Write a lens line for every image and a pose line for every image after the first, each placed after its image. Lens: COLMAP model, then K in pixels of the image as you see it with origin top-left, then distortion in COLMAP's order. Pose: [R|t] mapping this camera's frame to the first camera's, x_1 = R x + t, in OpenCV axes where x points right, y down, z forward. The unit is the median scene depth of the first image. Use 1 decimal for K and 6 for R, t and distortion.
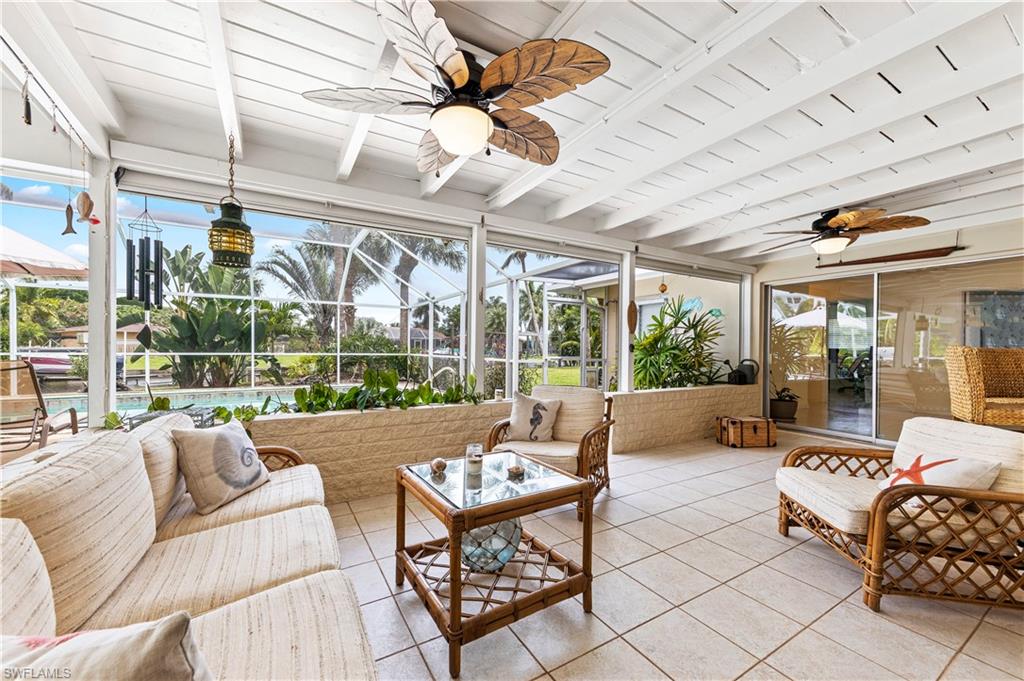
lens RADIAL K [[406.6, 0, 515.7], [0, 406.6, 344.4], [0, 0, 1]] dist [0.000061, -0.000030]
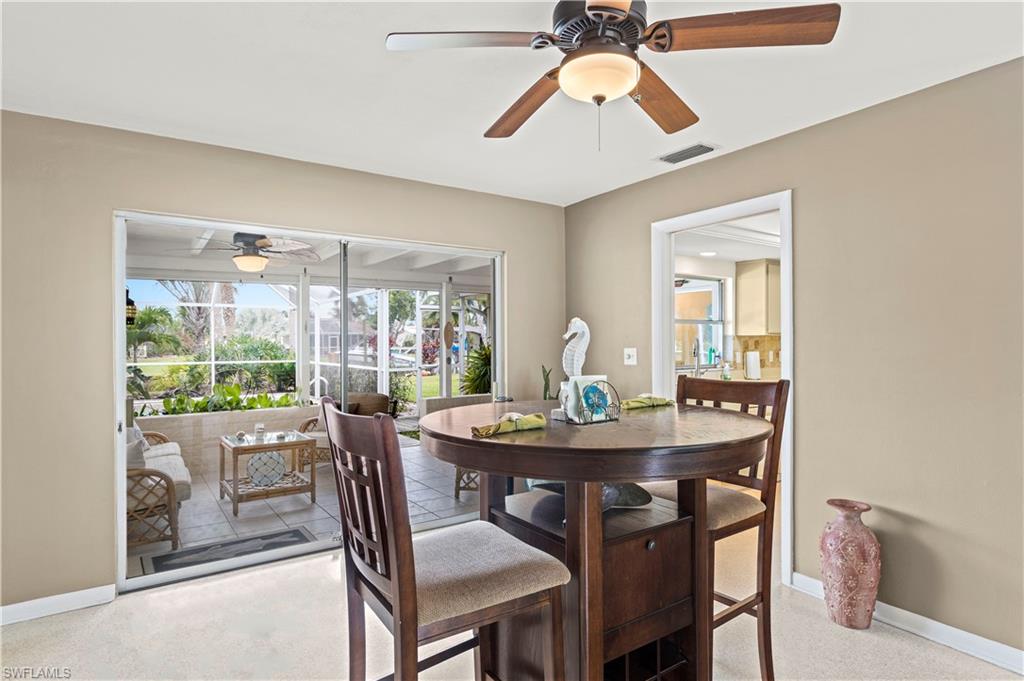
lens RADIAL K [[560.7, 0, 512.5], [0, 560.7, 341.8], [0, 0, 1]] dist [0.004551, 0.000212]
pose [[0.997992, -0.017255, 0.060940, 0.503818], [0.016739, 0.999820, 0.008971, -0.079042], [-0.061083, -0.007933, 0.998101, -0.930516]]
